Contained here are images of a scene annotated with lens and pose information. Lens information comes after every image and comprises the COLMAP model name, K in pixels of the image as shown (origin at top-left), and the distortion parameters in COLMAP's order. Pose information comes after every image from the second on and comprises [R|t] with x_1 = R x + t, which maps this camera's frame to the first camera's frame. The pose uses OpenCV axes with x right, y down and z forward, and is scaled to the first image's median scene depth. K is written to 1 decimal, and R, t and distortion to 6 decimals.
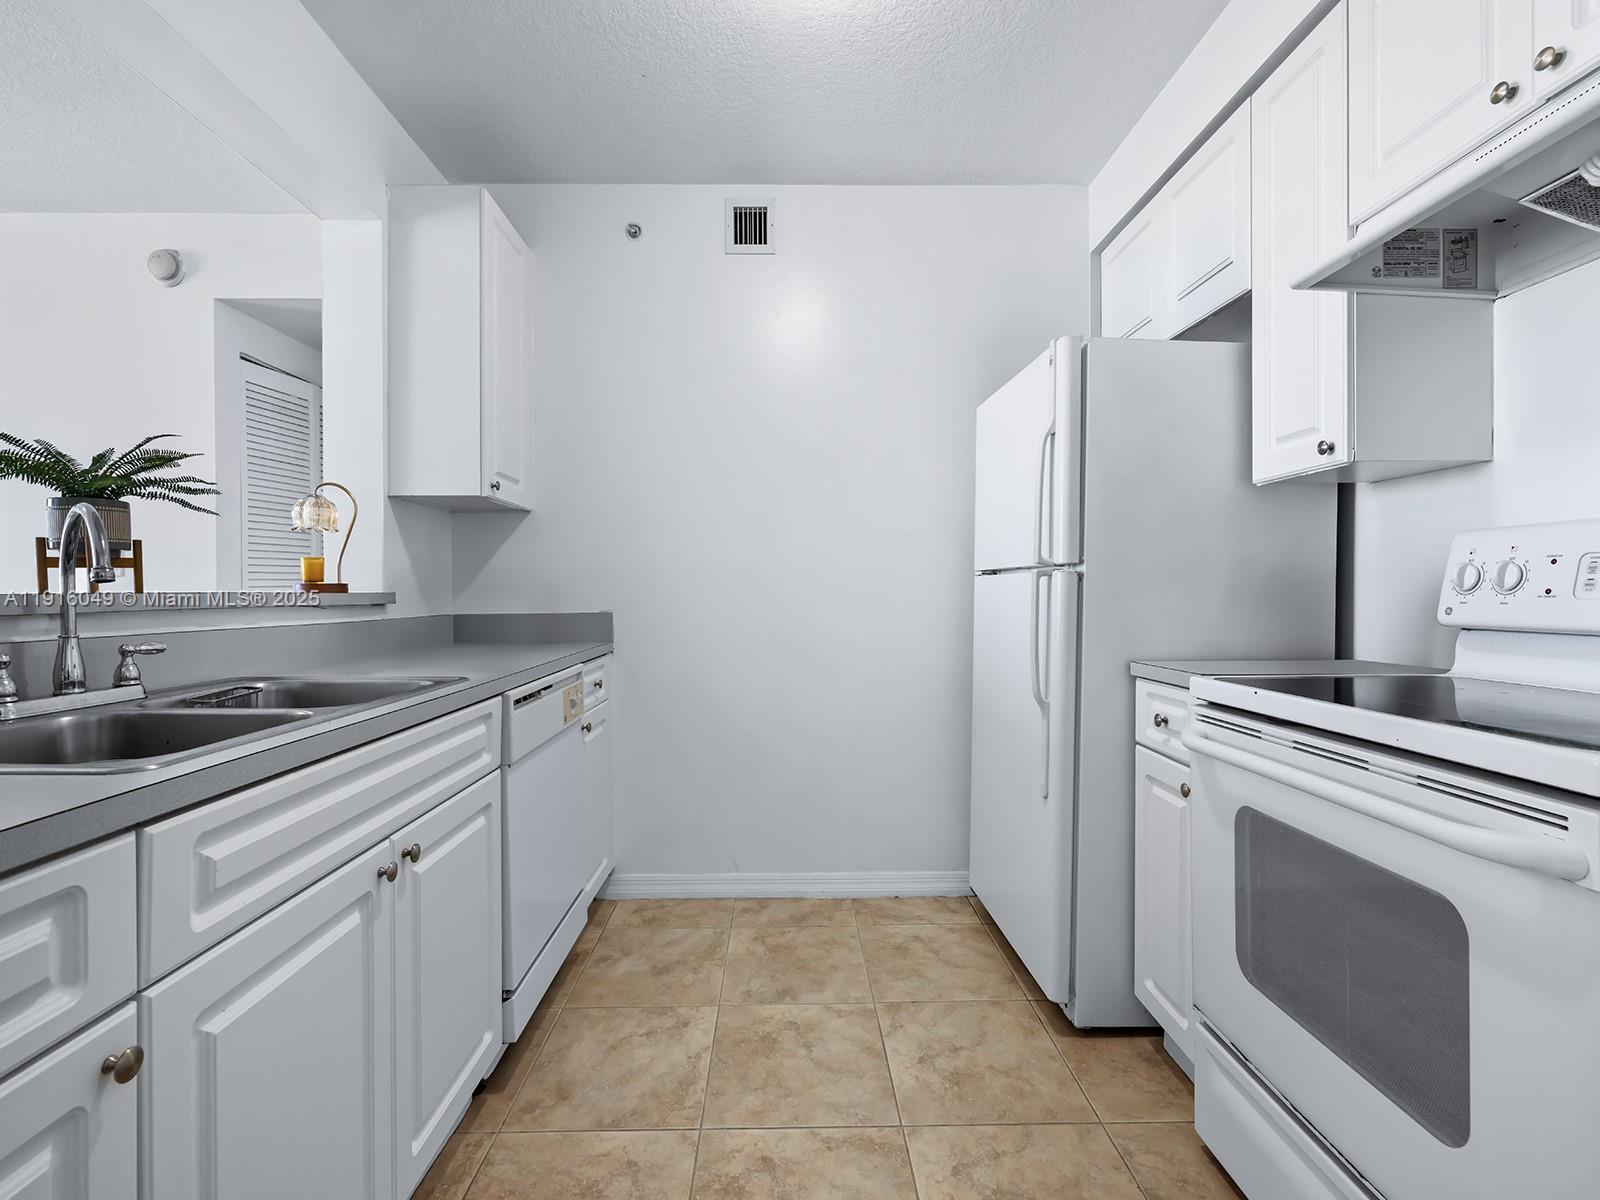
lens RADIAL K [[666.1, 0, 800.2], [0, 666.1, 623.0], [0, 0, 1]] dist [-0.001449, 0.000134]
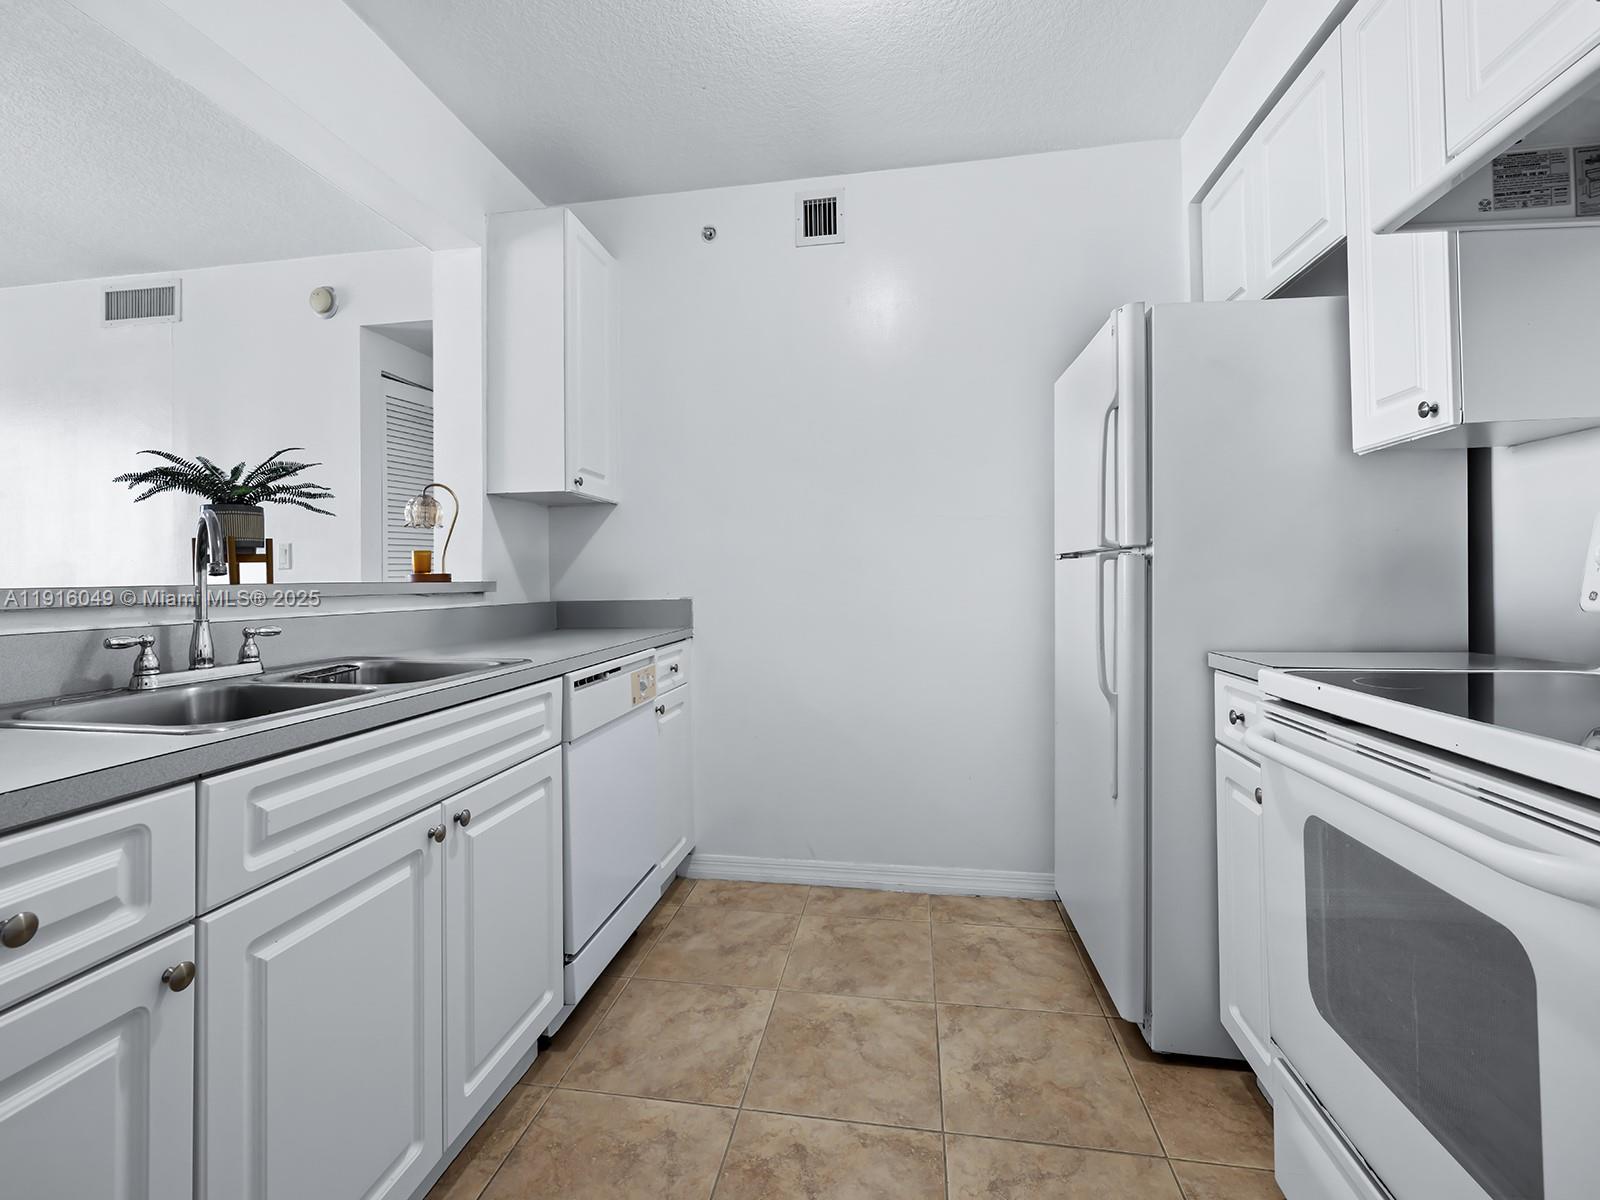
lens RADIAL K [[672.5, 0, 794.8], [0, 672.5, 597.6], [0, 0, 1]] dist [-0.000987, -0.000031]
pose [[0.985153, -0.002411, -0.171660, 0.100645], [-0.000551, 0.999852, -0.017203, -0.000651], [0.171676, 0.017042, 0.985006, -0.006864]]
